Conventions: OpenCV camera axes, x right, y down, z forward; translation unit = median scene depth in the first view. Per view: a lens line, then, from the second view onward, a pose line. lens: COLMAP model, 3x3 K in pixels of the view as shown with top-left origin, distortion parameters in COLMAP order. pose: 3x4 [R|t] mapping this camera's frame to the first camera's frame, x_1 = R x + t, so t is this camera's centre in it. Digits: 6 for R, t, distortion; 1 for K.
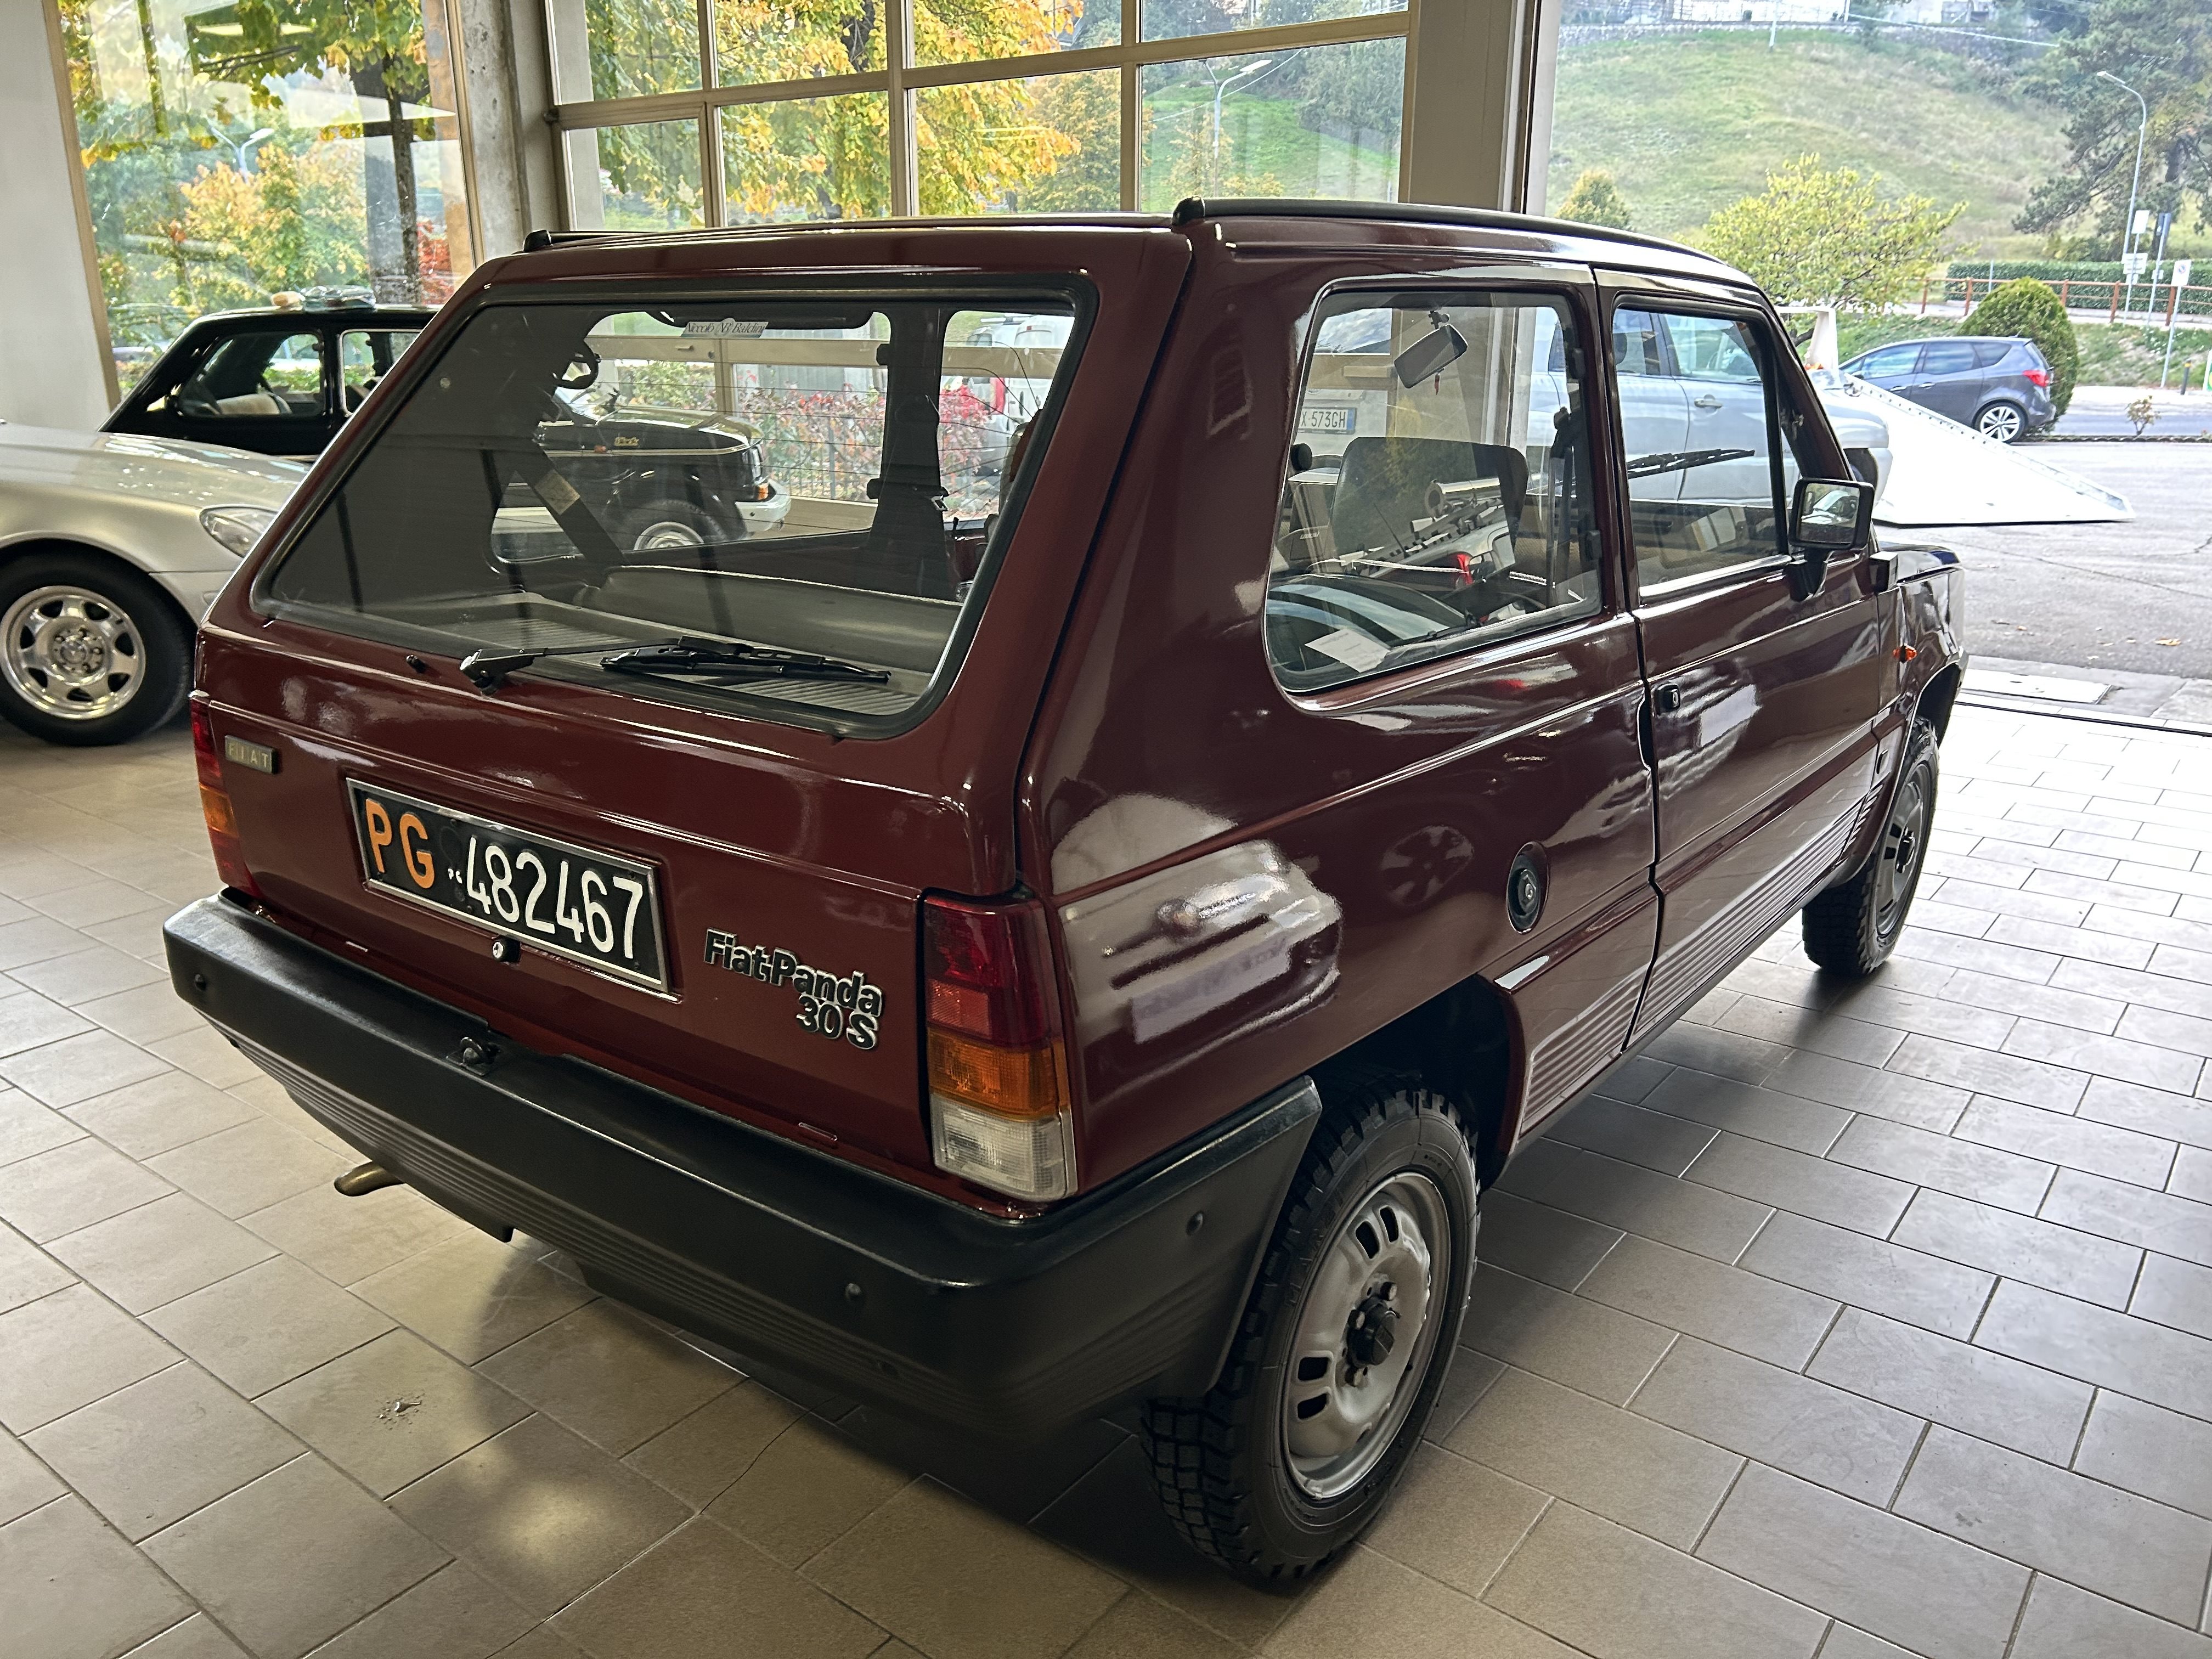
lens RADIAL K [[1663.2, 0, 1101.3], [0, 1663.2, 820.0], [0, 0, 1]] dist [0.052938, -0.052910]
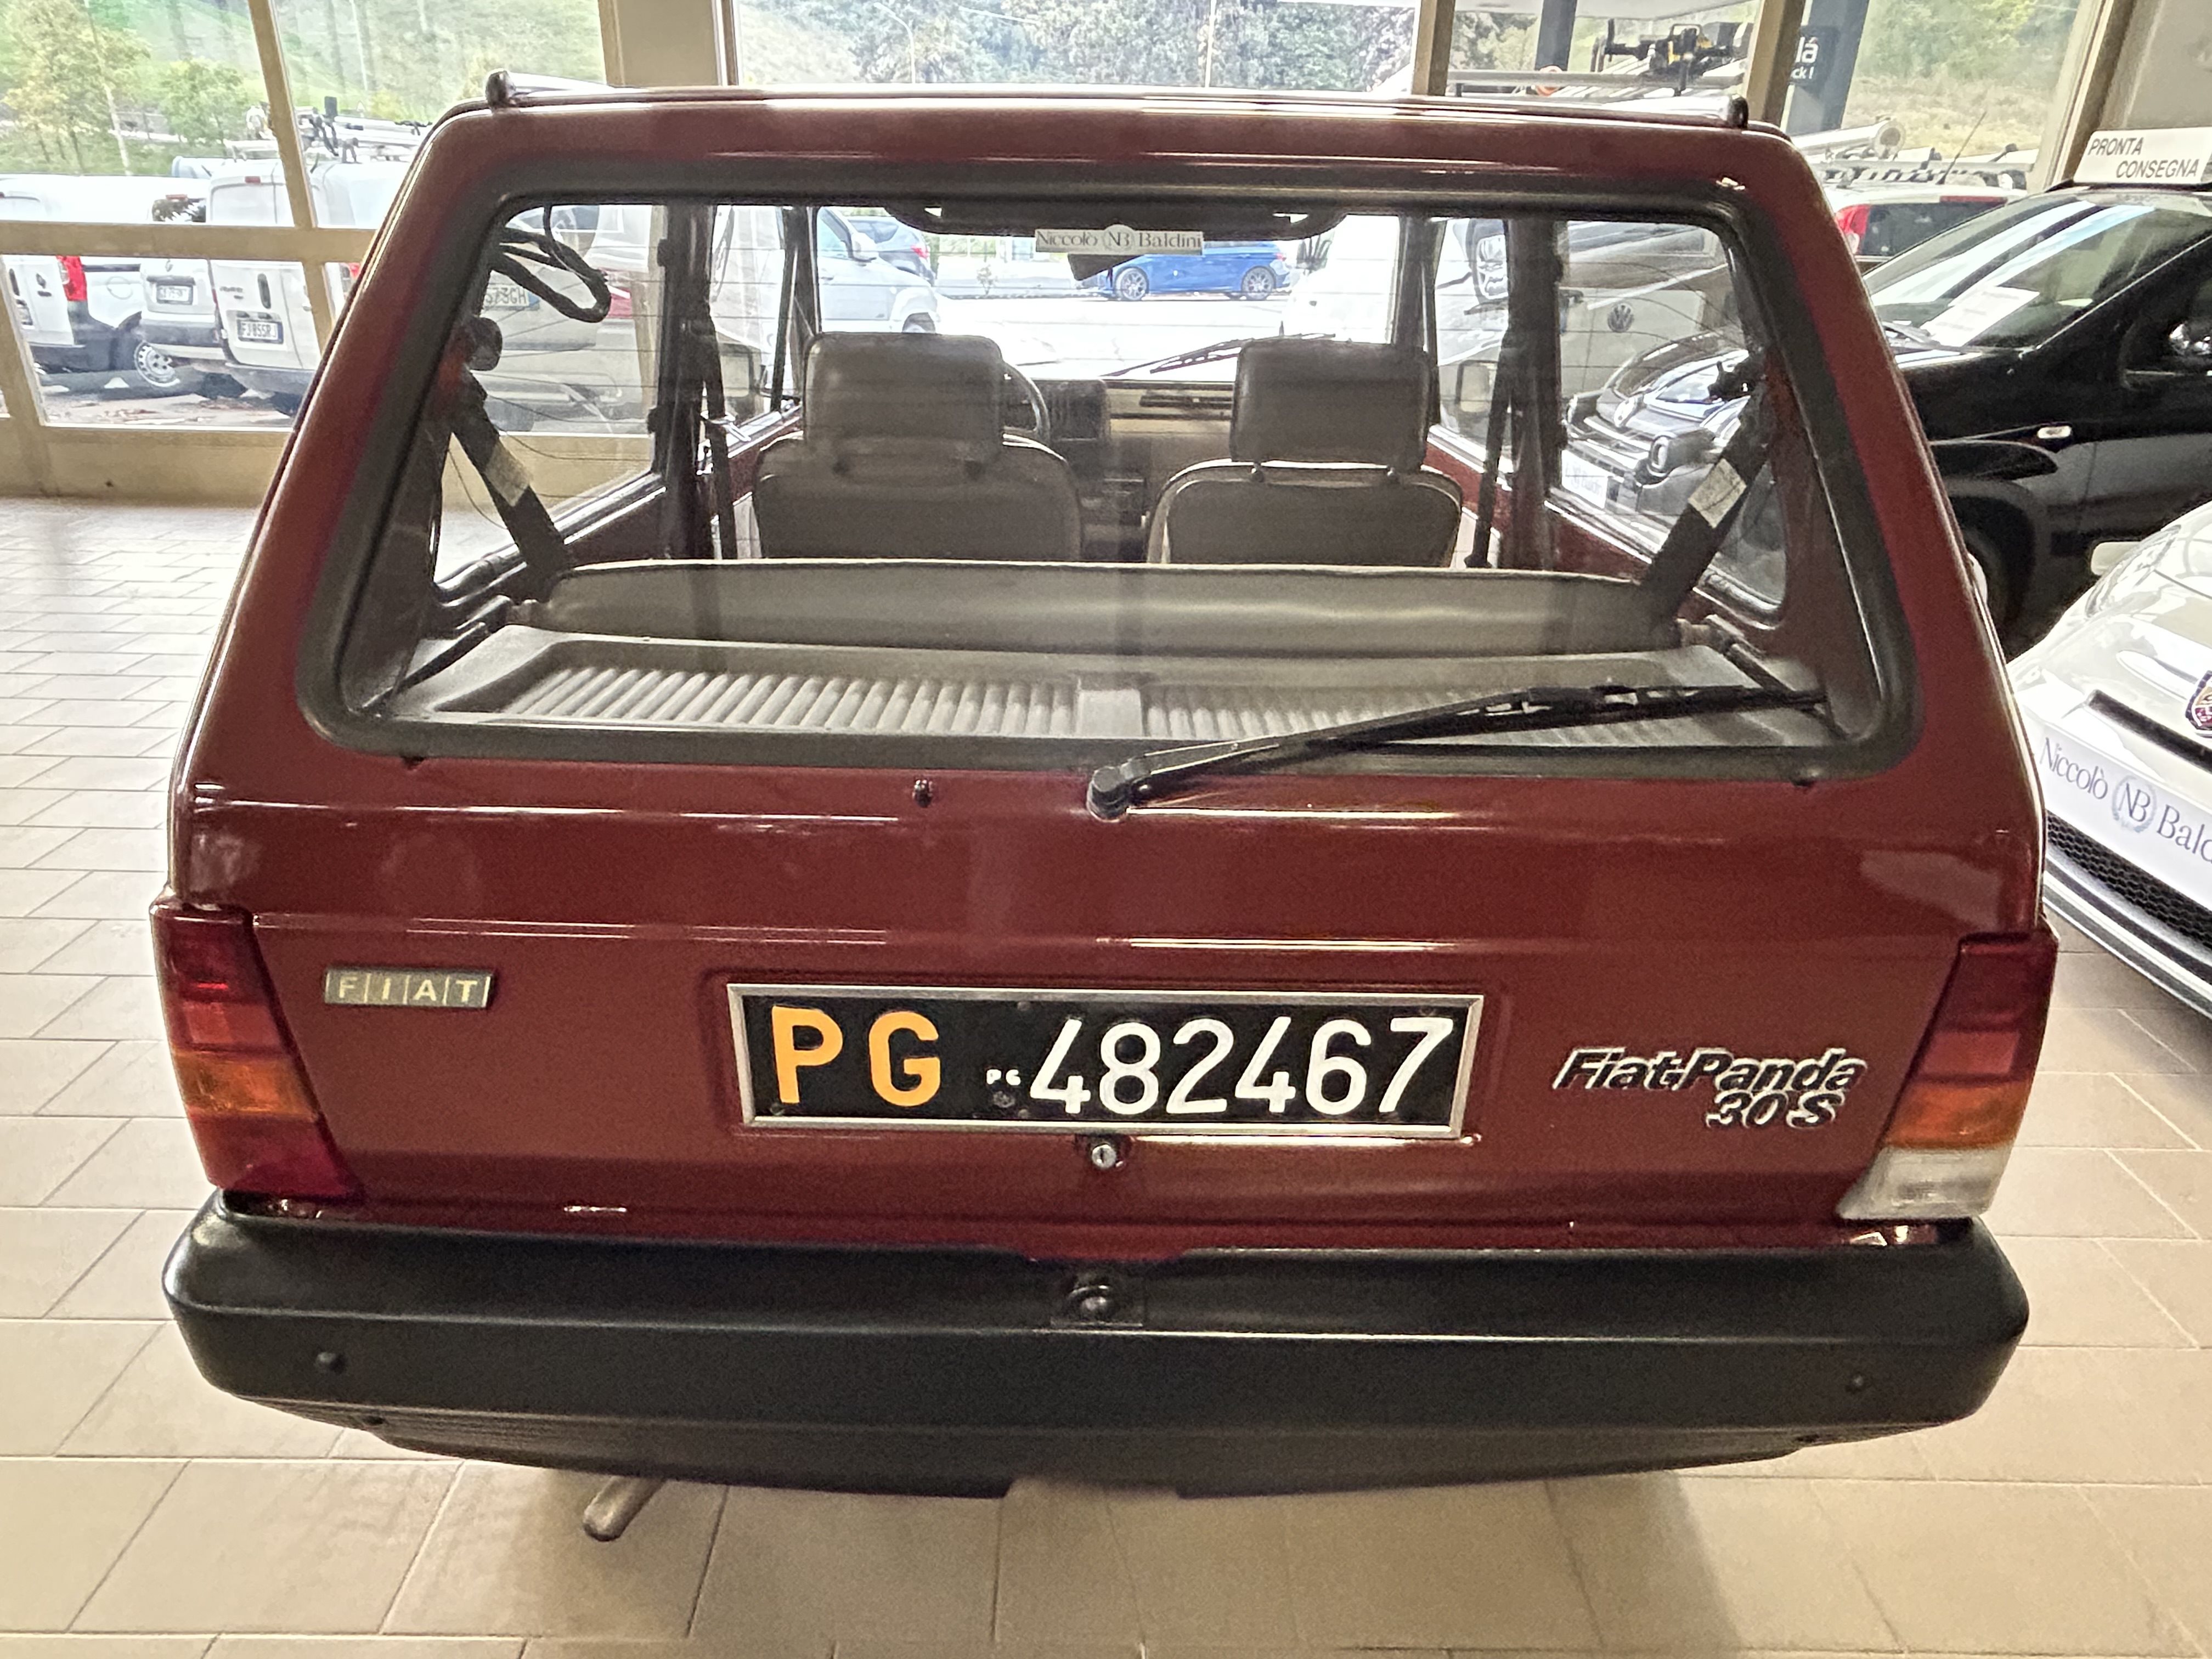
lens RADIAL K [[1352.3, 0, 1086.6], [0, 1352.3, 817.1], [0, 0, 1]] dist [0.010190, -0.005489]
pose [[0.797633, -0.238277, 0.554081, -0.653727], [0.158731, 0.969201, 0.188293, -0.173208], [-0.581882, -0.062239, 0.810888, 0.544928]]
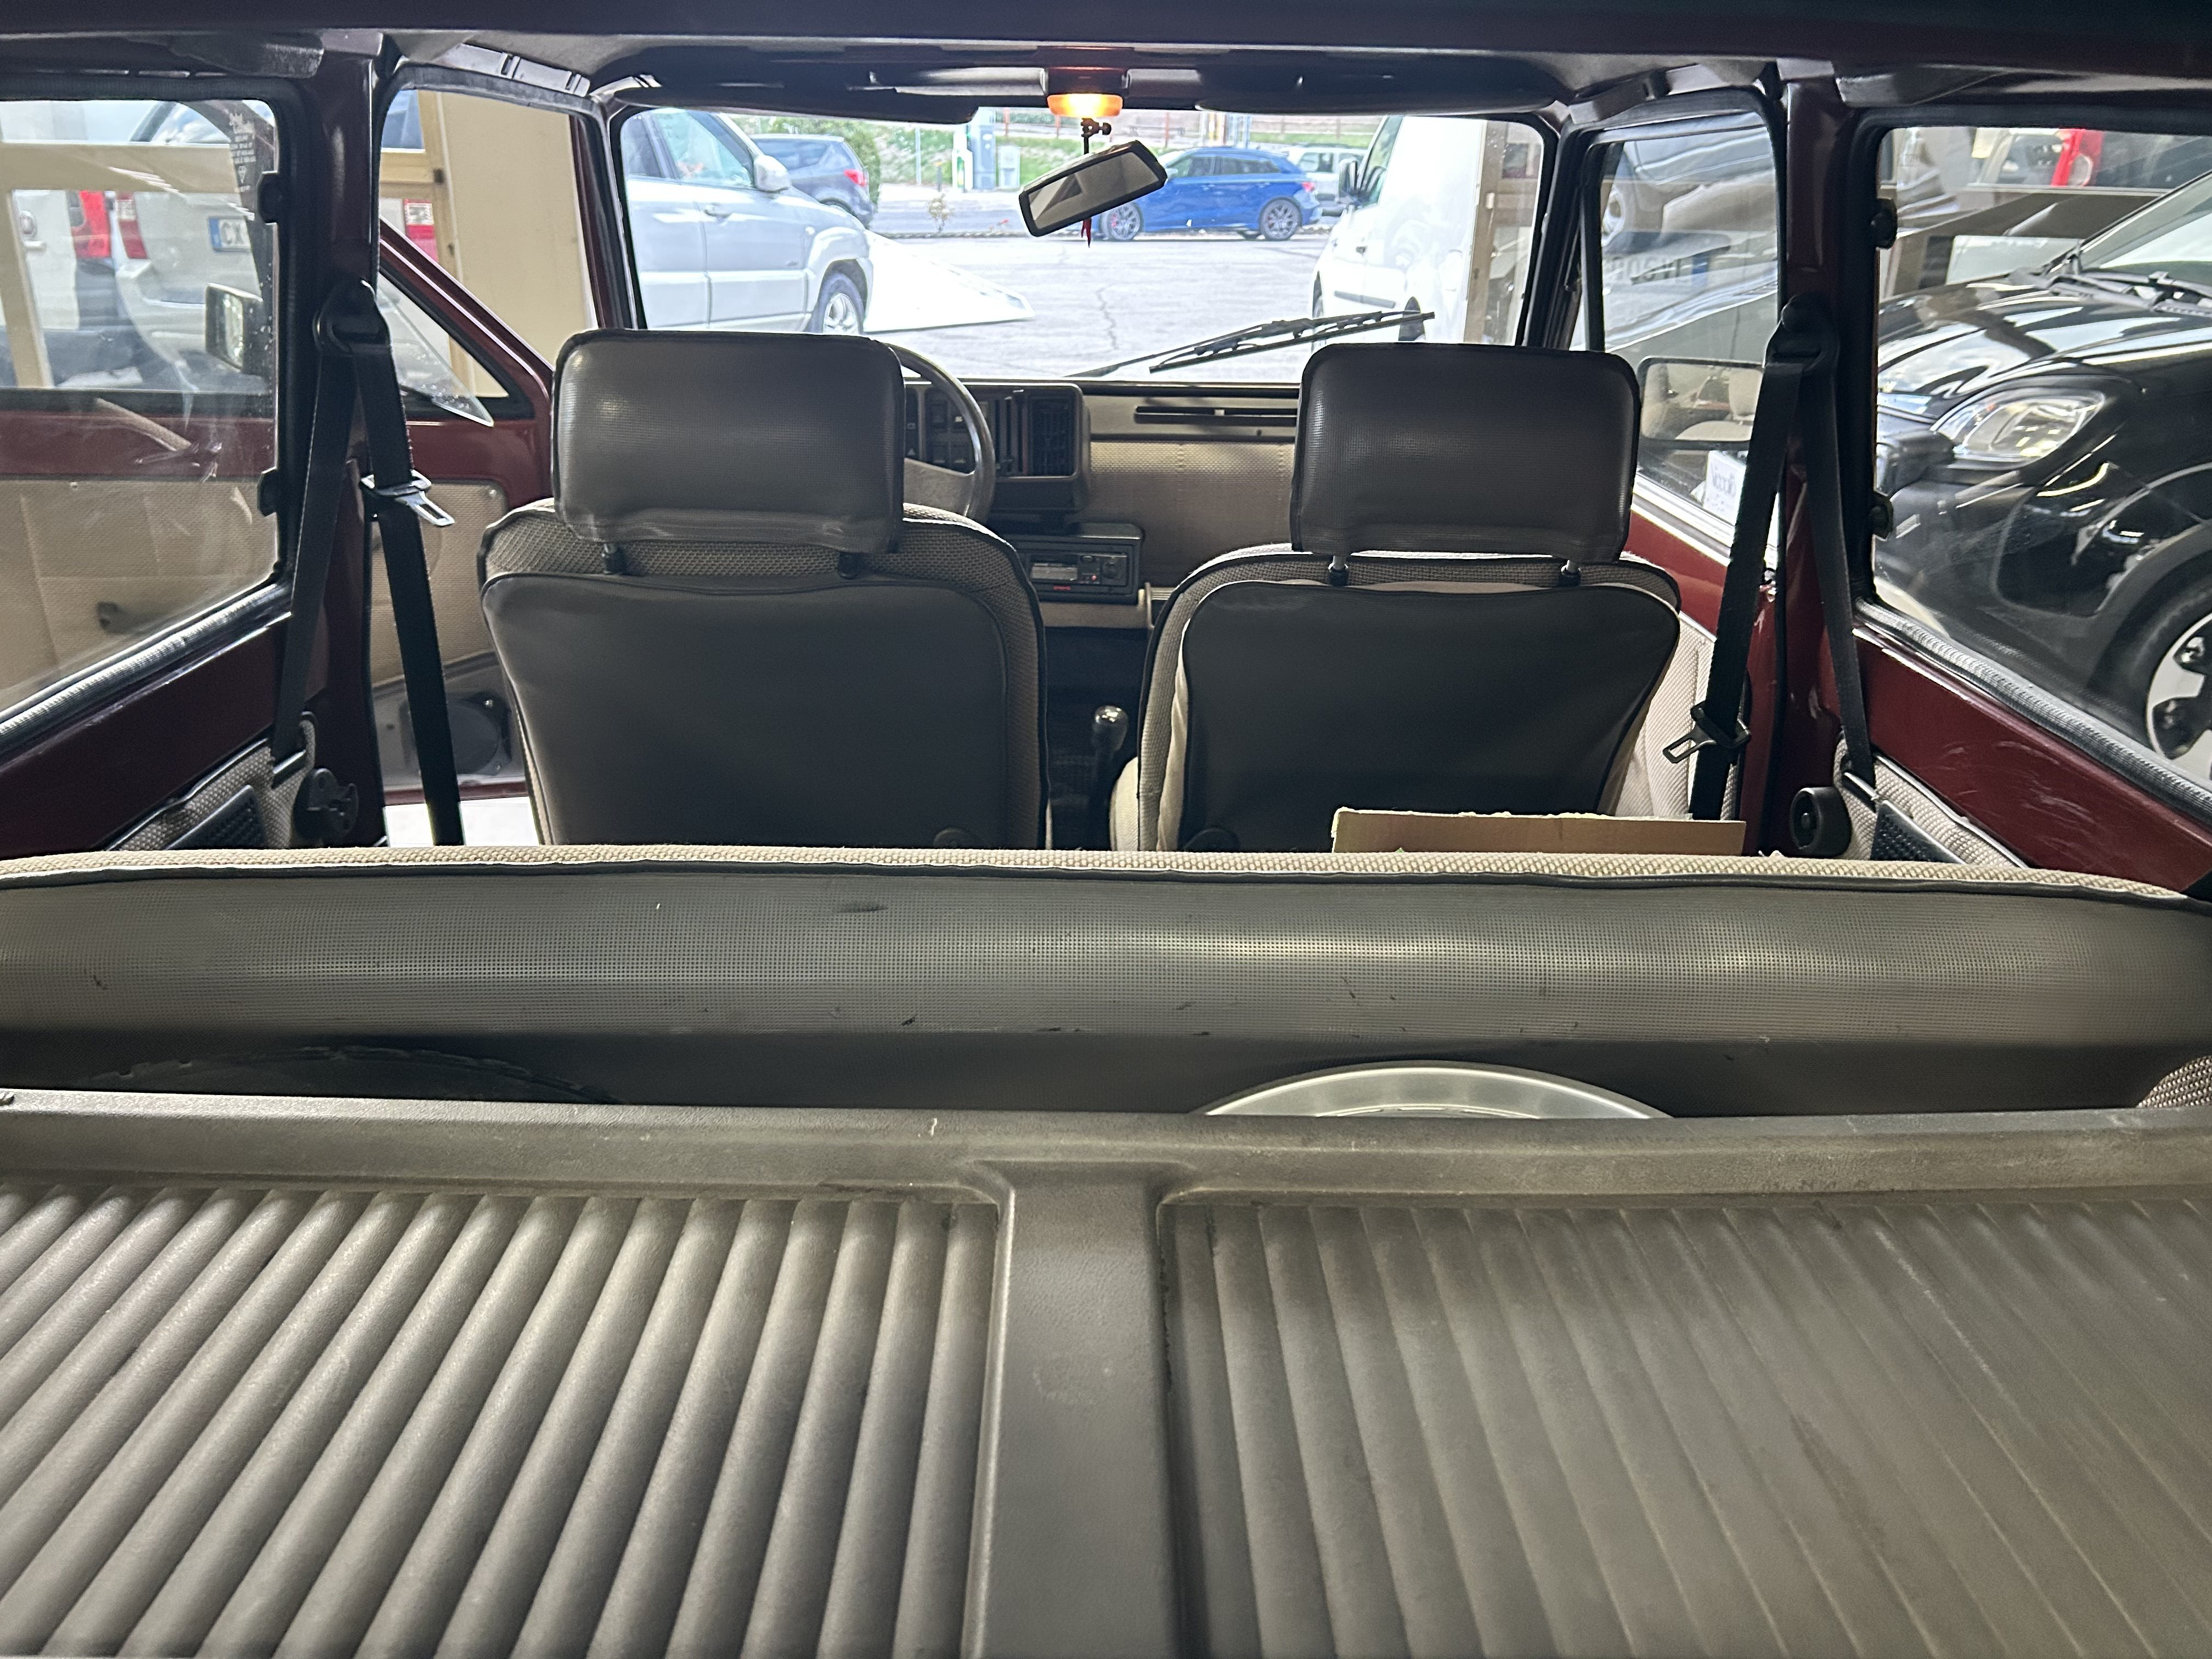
lens RADIAL K [[1663.2, 0, 1112.2], [0, 1663.2, 841.0], [0, 0, 1]] dist [0.052938, -0.052910]
pose [[0.781566, -0.235558, 0.577639, -0.438268], [0.164266, 0.971000, 0.173711, -0.246089], [-0.601807, -0.040880, 0.797595, 0.802035]]
